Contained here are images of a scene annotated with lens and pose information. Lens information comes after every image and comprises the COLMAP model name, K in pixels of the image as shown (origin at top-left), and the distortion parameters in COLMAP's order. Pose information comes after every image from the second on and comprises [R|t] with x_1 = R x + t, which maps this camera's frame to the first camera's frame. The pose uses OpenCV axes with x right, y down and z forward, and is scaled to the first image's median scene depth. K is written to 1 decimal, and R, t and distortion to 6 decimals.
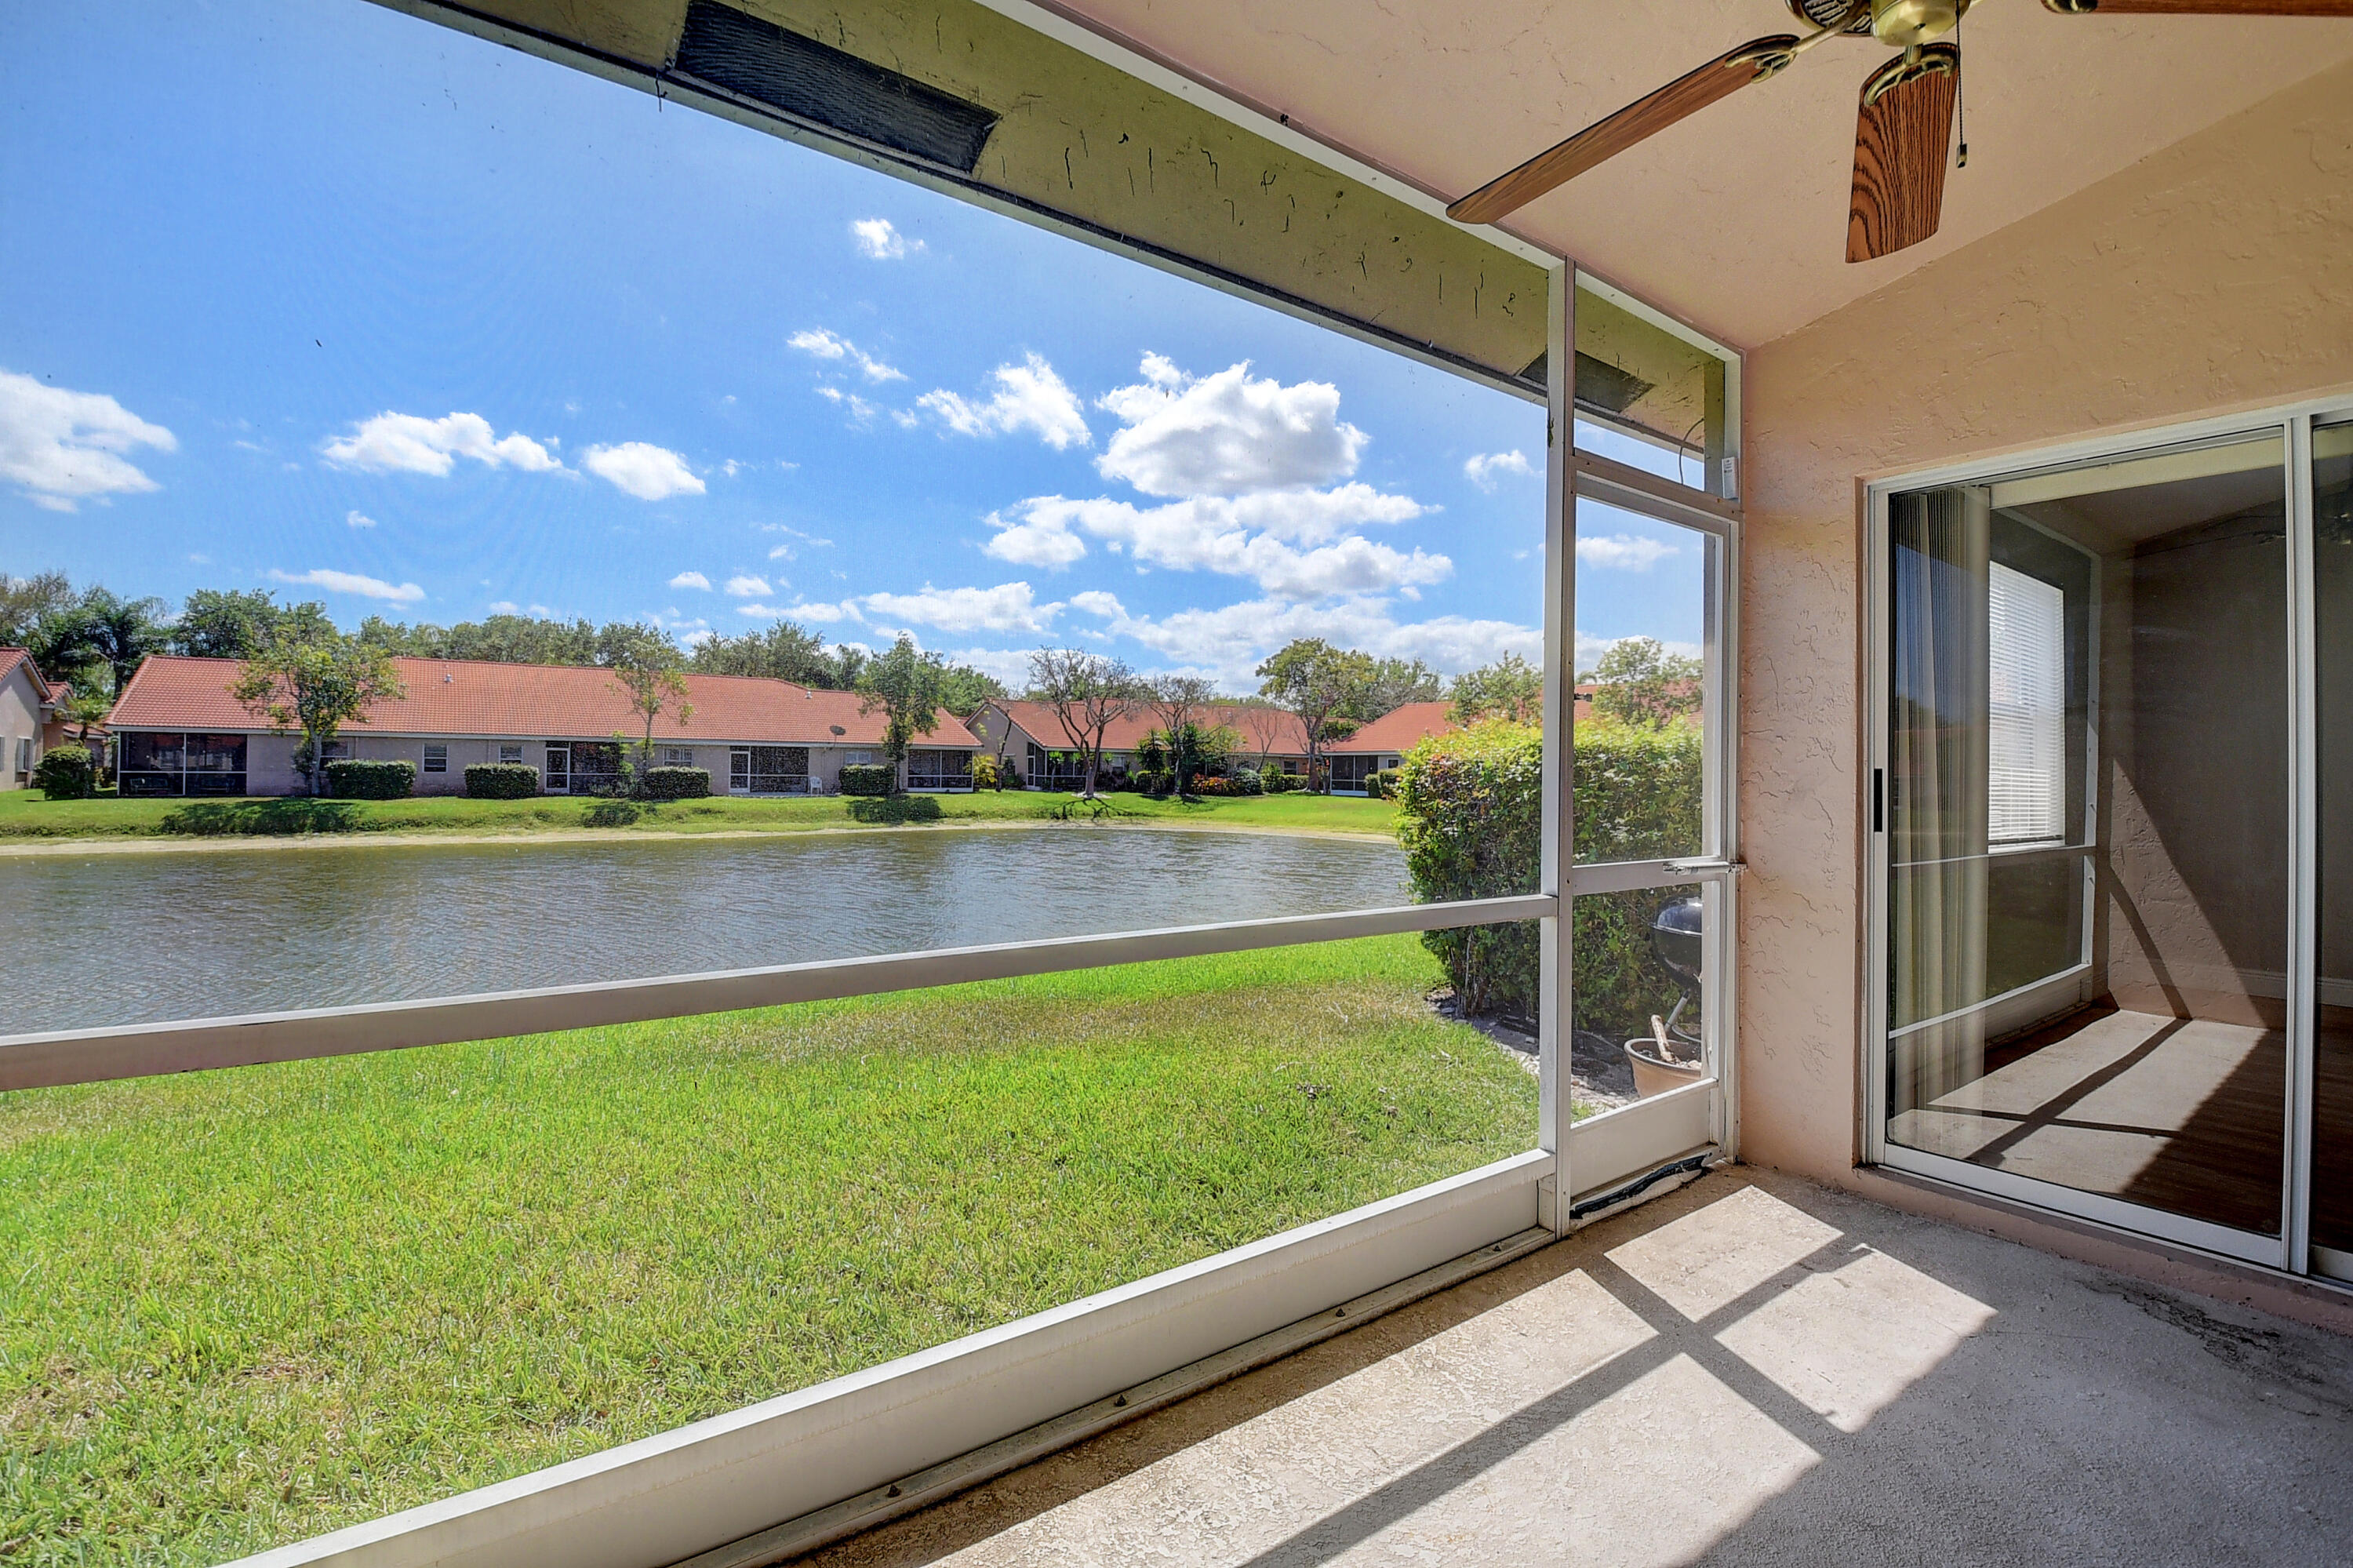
lens RADIAL K [[1036.9, 0, 1168.9], [0, 1036.9, 758.6], [0, 0, 1]] dist [0.024246, -0.031329]
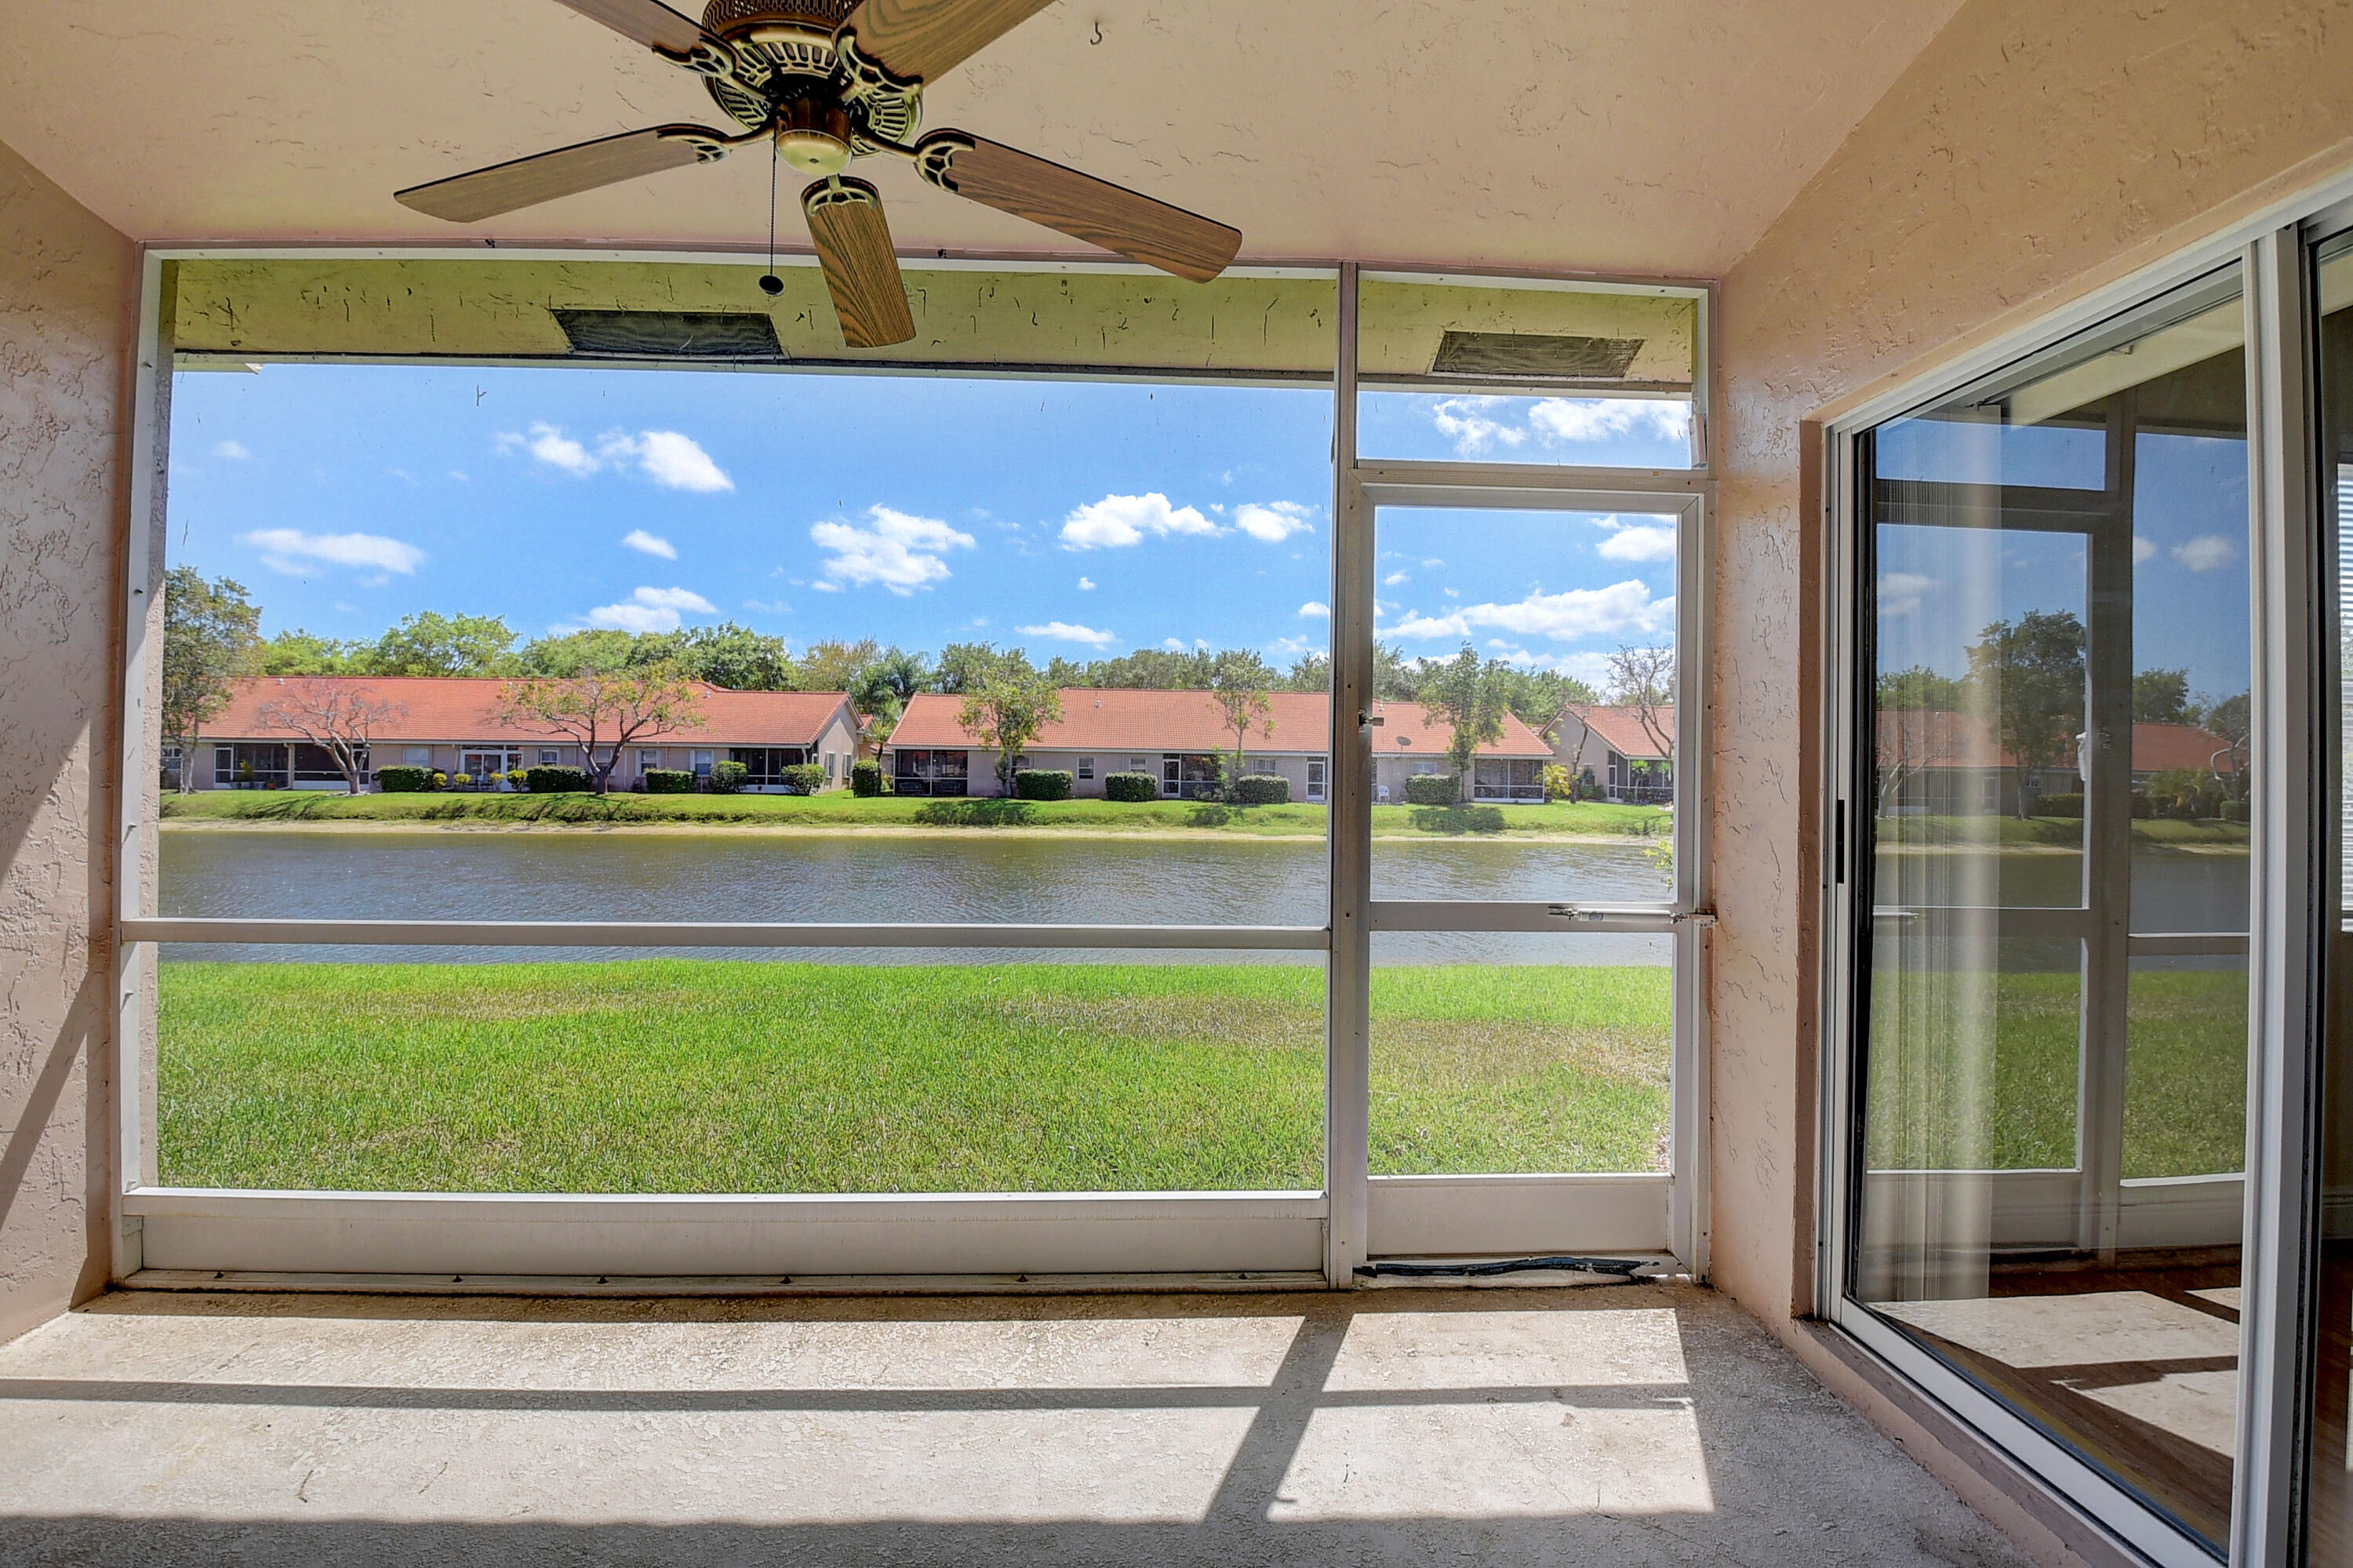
lens RADIAL K [[1033.0, 0, 1170.2], [0, 1033.0, 757.0], [0, 0, 1]] dist [0.034400, -0.049045]
pose [[0.845087, -0.005677, -0.534599, 0.038223], [0.000125, 0.999946, -0.010421, -0.000794], [0.534629, 0.008739, 0.845042, 0.005705]]
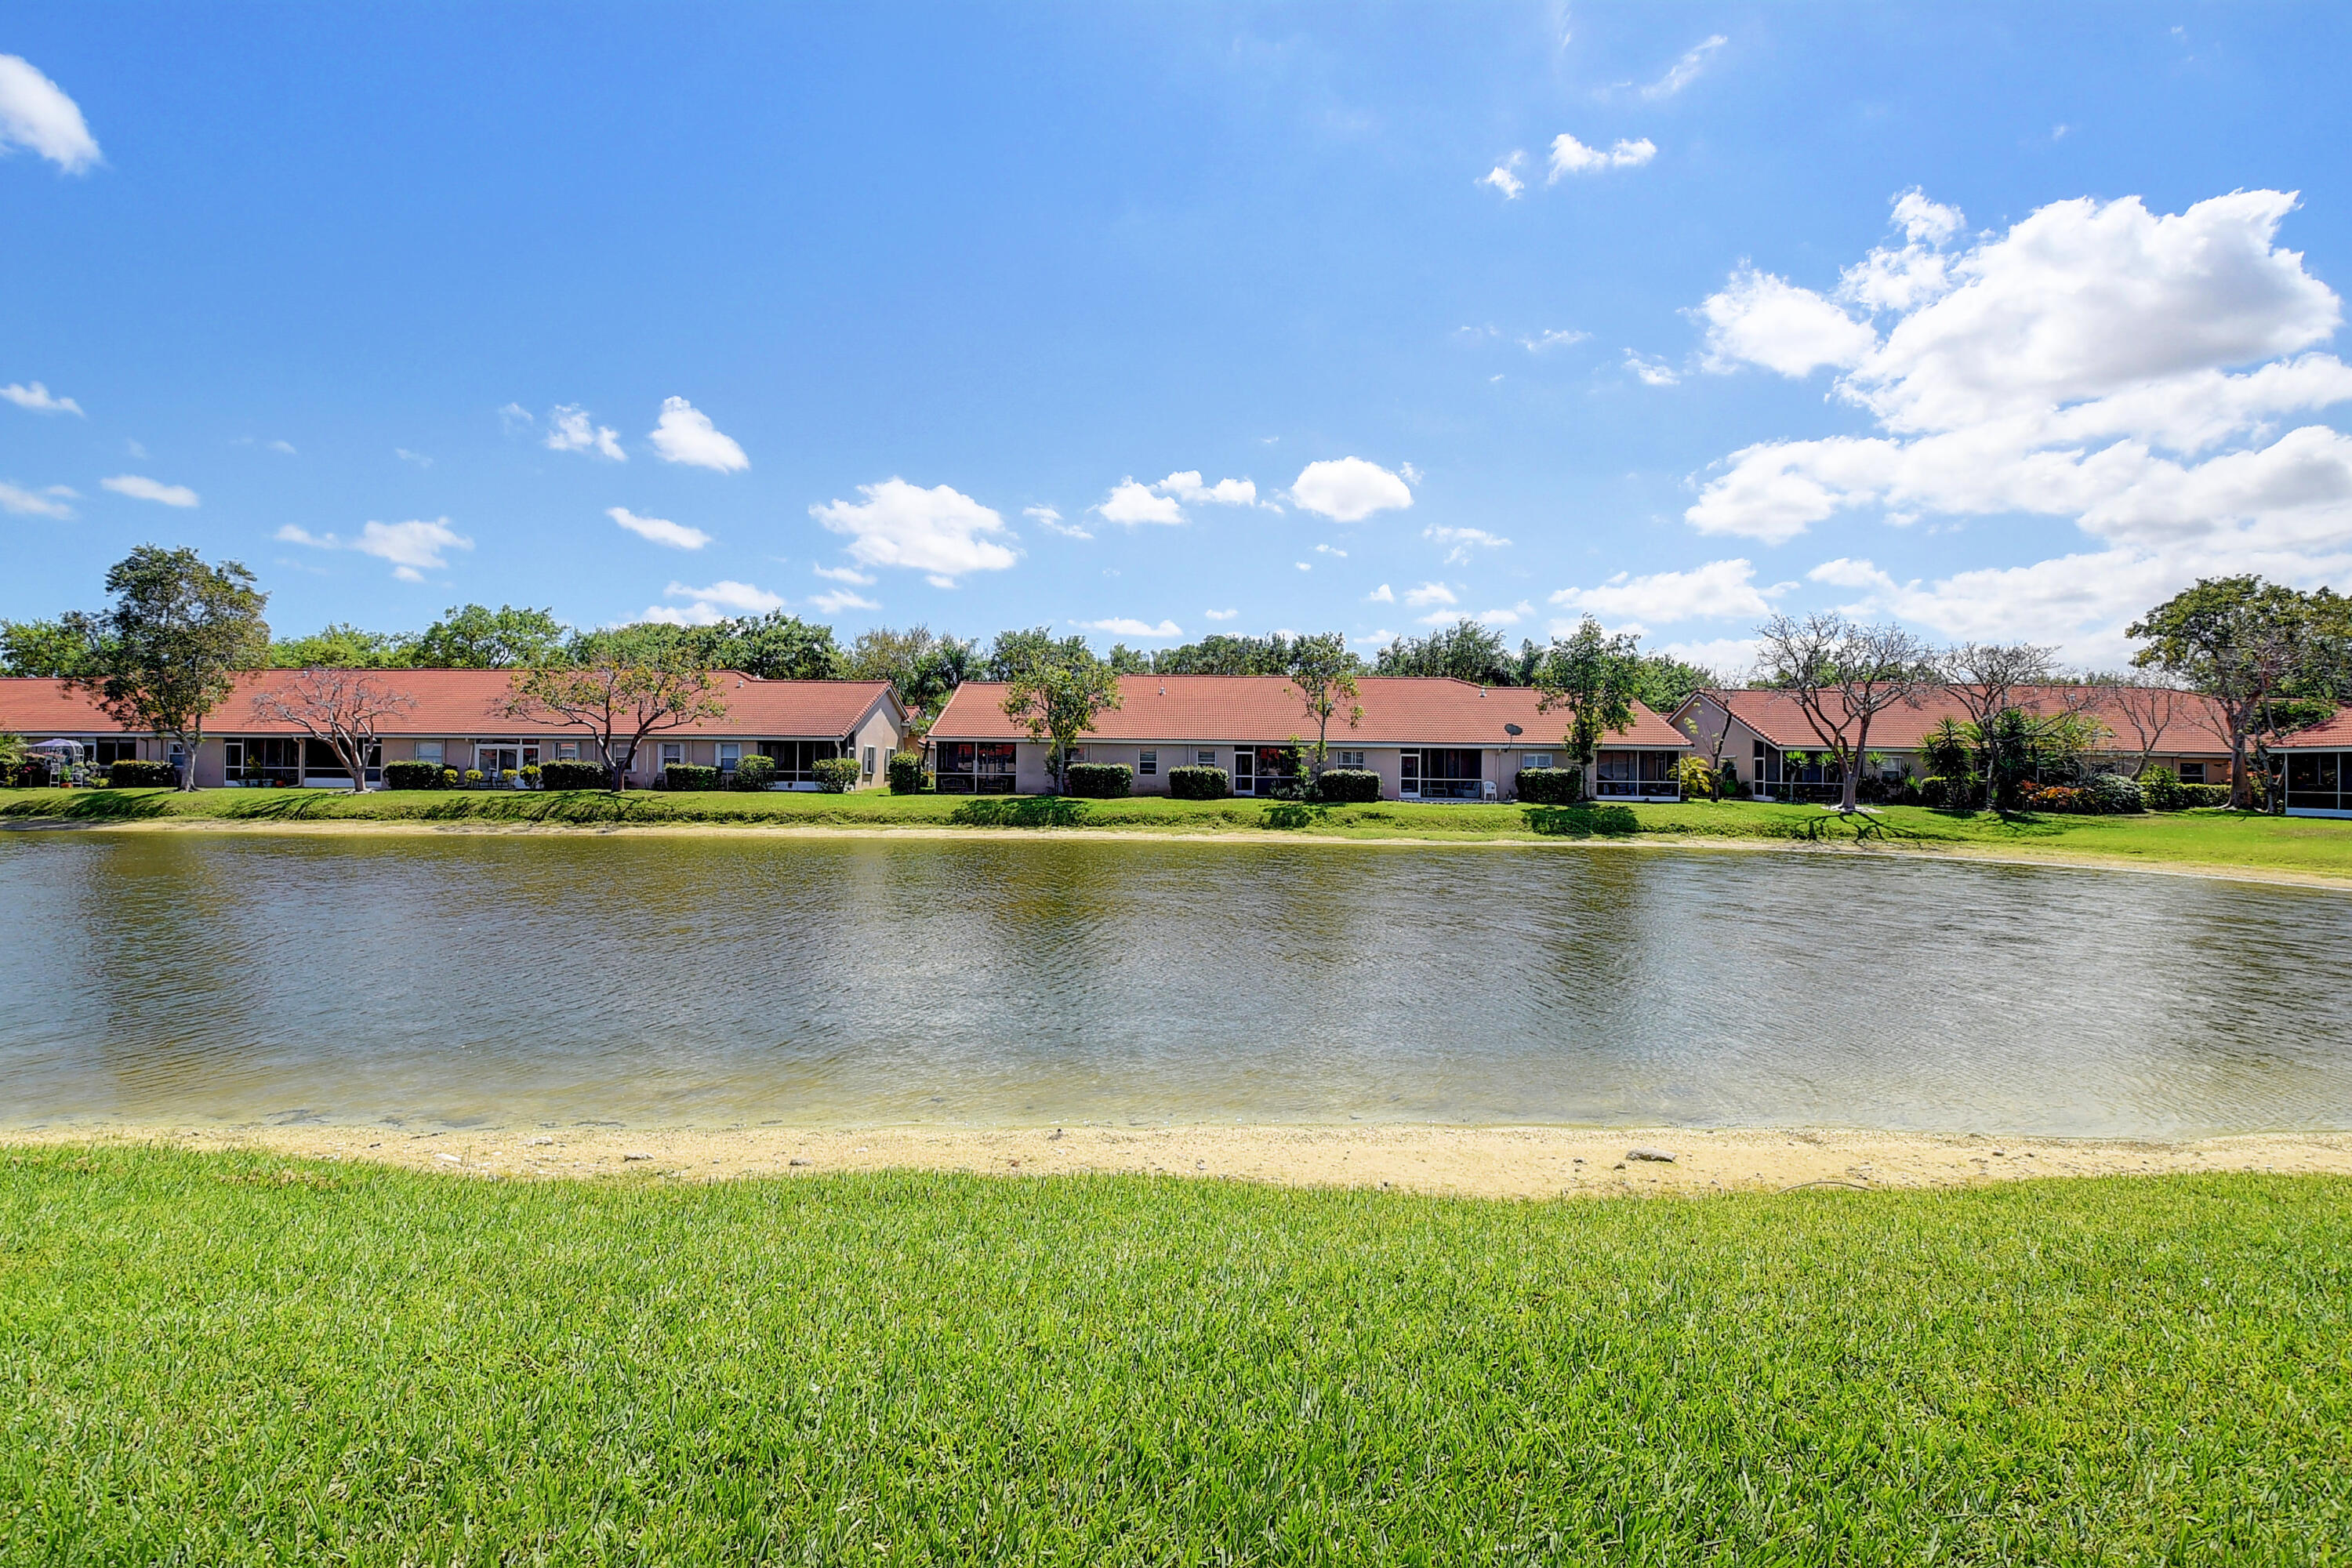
lens RADIAL K [[1042.0, 0, 1162.3], [0, 1042.0, 758.9], [0, 0, 1]] dist [0.032863, -0.043927]
pose [[0.801414, -0.006990, -0.598069, -0.024615], [0.002964, 0.999966, -0.007714, 0.004271], [0.598102, 0.004410, 0.801408, 0.105216]]
